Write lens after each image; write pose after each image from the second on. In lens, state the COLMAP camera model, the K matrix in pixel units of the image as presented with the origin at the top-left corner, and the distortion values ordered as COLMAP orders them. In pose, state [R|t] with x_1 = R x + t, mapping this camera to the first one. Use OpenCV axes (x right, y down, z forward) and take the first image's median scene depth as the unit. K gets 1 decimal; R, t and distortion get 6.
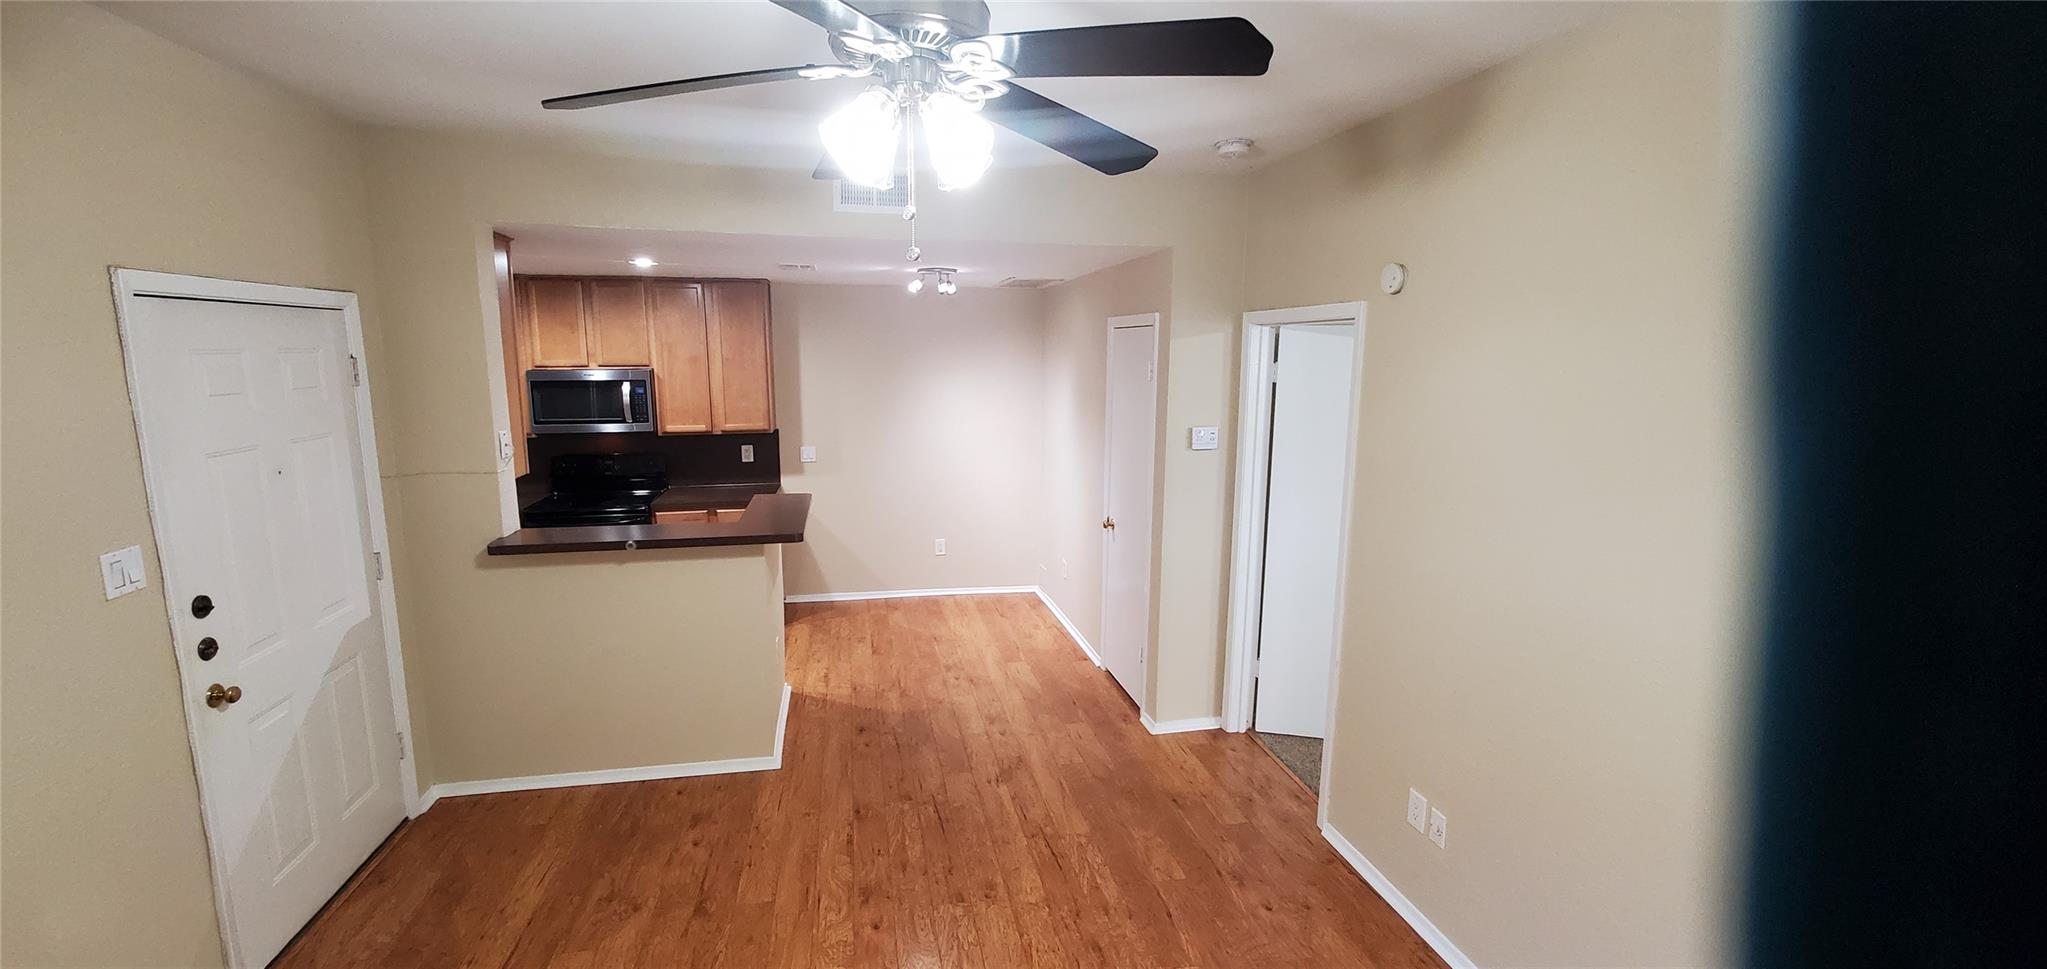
lens RADIAL K [[814.5, 0, 1004.5], [0, 814.5, 470.6], [0, 0, 1]] dist [-0.003598, -0.000241]
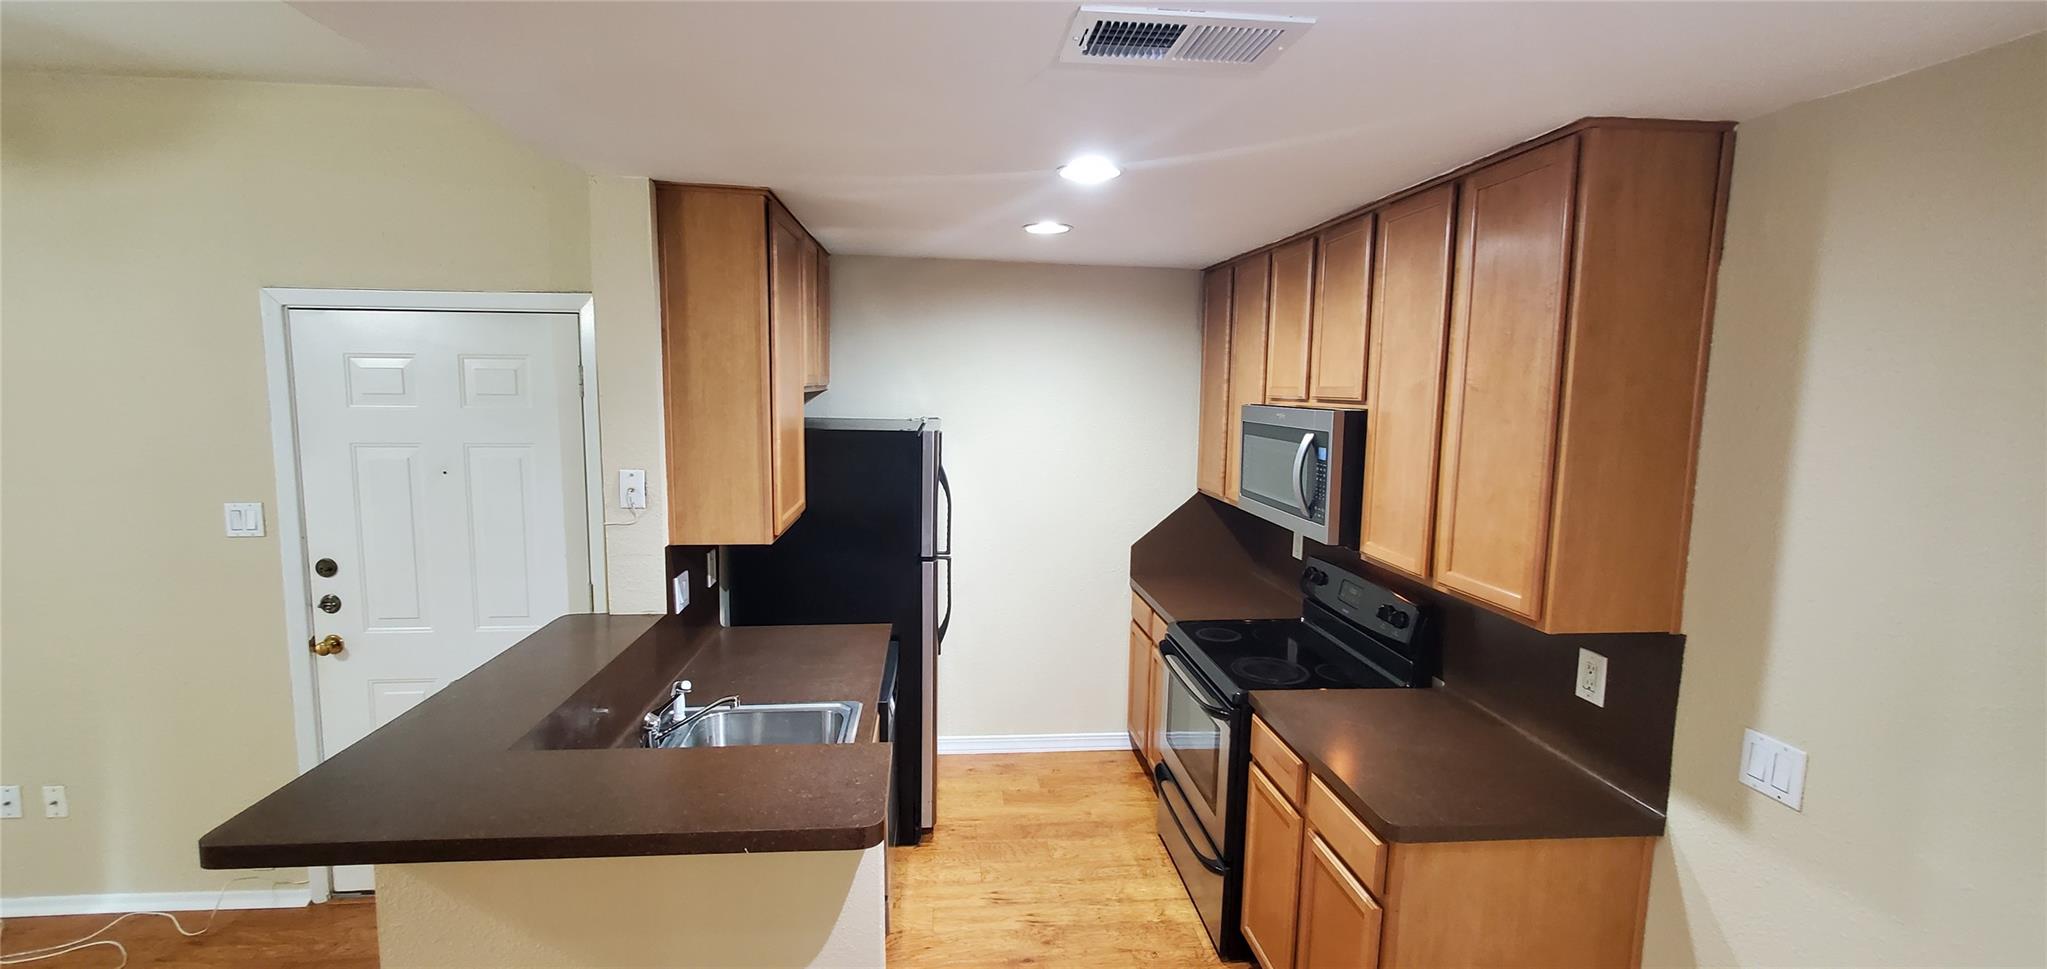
lens RADIAL K [[814.5, 0, 1004.5], [0, 814.5, 470.6], [0, 0, 1]] dist [-0.003598, -0.000241]
pose [[-0.102095, 0.107105, -0.988992, 0.030613], [-0.160989, 0.979302, 0.122675, -0.118291], [0.981661, 0.171741, -0.082739, 0.871622]]
